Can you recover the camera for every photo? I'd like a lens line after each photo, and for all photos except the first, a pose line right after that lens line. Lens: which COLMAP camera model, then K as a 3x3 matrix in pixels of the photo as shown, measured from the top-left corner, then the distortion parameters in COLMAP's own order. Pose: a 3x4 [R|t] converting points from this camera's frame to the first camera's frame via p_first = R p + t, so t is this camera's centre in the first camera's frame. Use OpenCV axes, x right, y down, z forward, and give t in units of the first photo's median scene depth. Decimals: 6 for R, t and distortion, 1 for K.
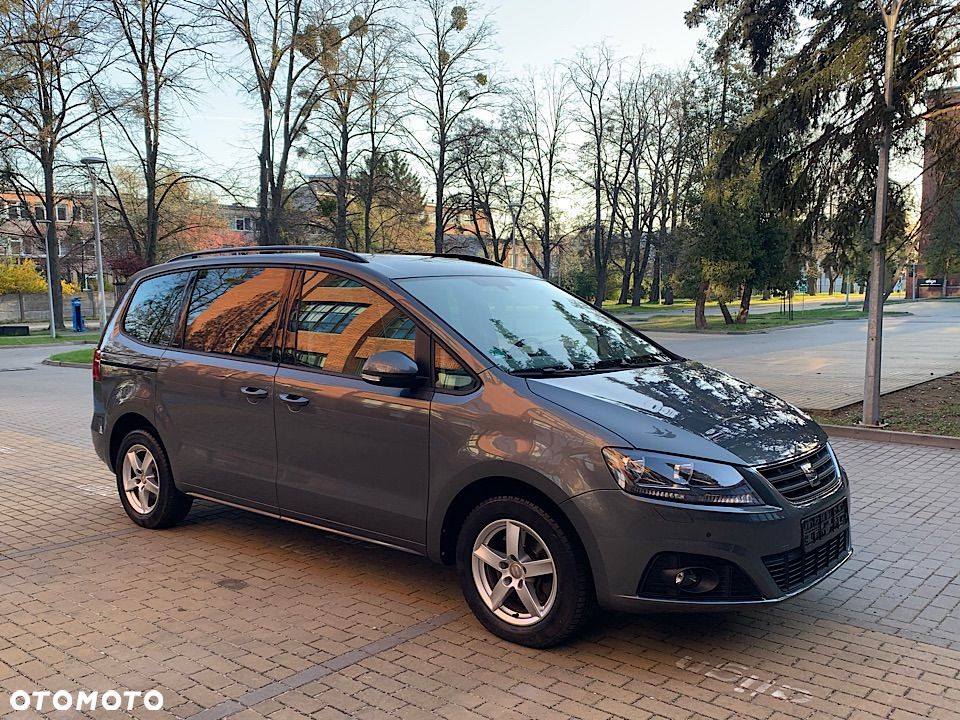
lens RADIAL K [[851.3, 0, 457.9], [0, 851.3, 398.8], [0, 0, 1]] dist [0.054441, -0.102408]
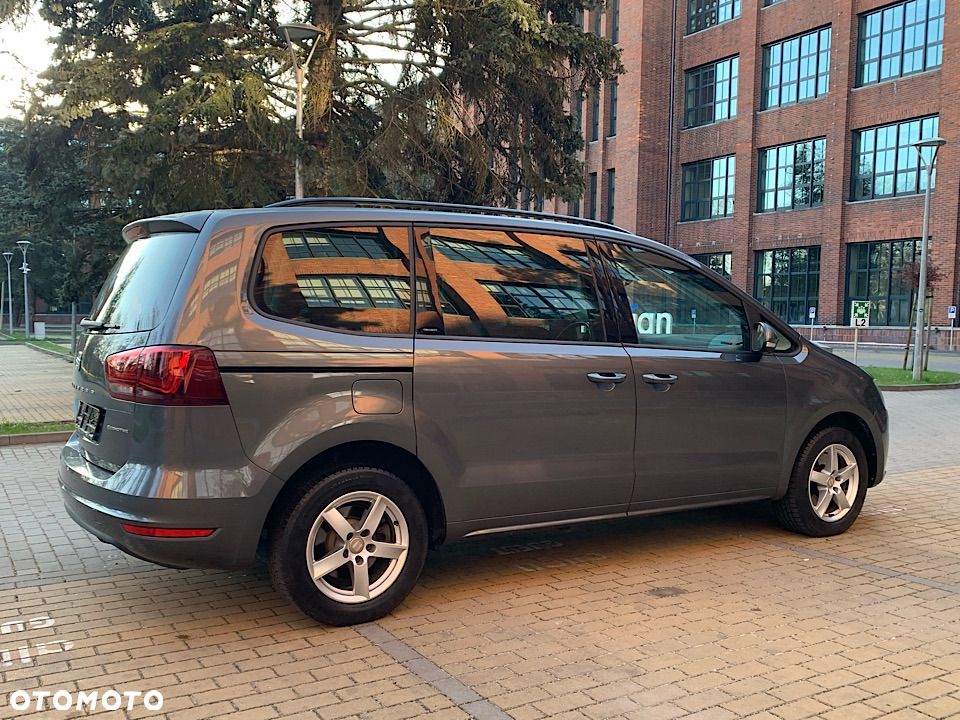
lens RADIAL K [[869.3, 0, 423.9], [0, 869.3, 386.2], [0, 0, 1]] dist [0.002226, -0.001150]
pose [[0.340178, -0.058297, 0.938552, -0.117201], [0.102275, 0.994449, 0.024700, -0.004148], [-0.934783, 0.087588, 0.344252, 0.090476]]
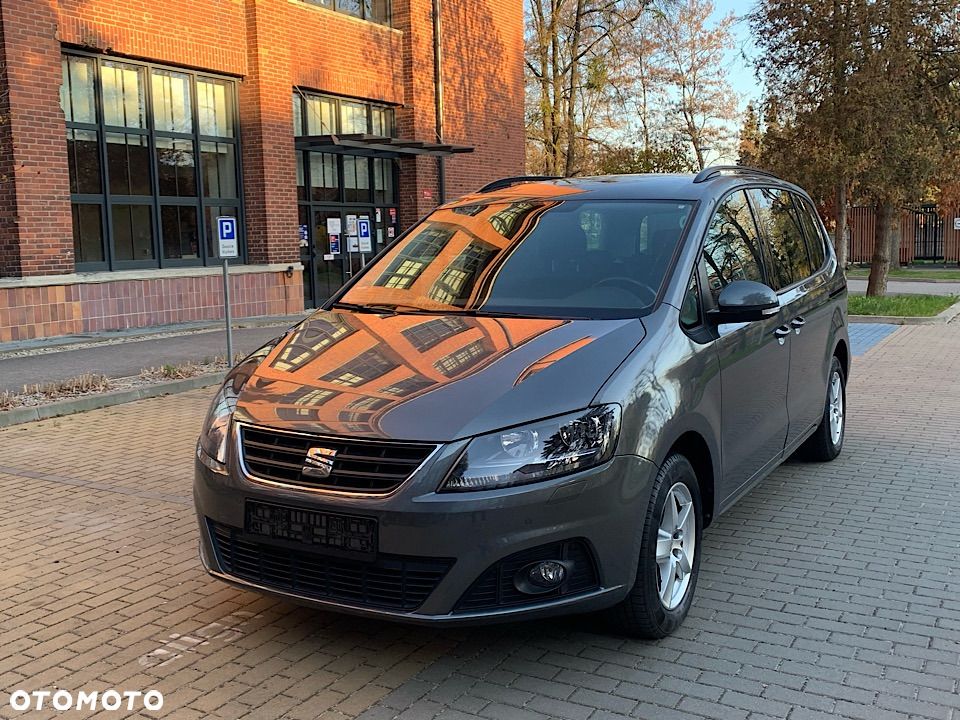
lens RADIAL K [[978.9, 0, 471.8], [0, 978.9, 337.2], [0, 0, 1]] dist [0.089562, -0.215115]
pose [[0.201187, 0.105590, -0.973845, 0.104135], [-0.099249, 0.991254, 0.086973, -0.009053], [0.974512, 0.079155, 0.209907, 0.076614]]
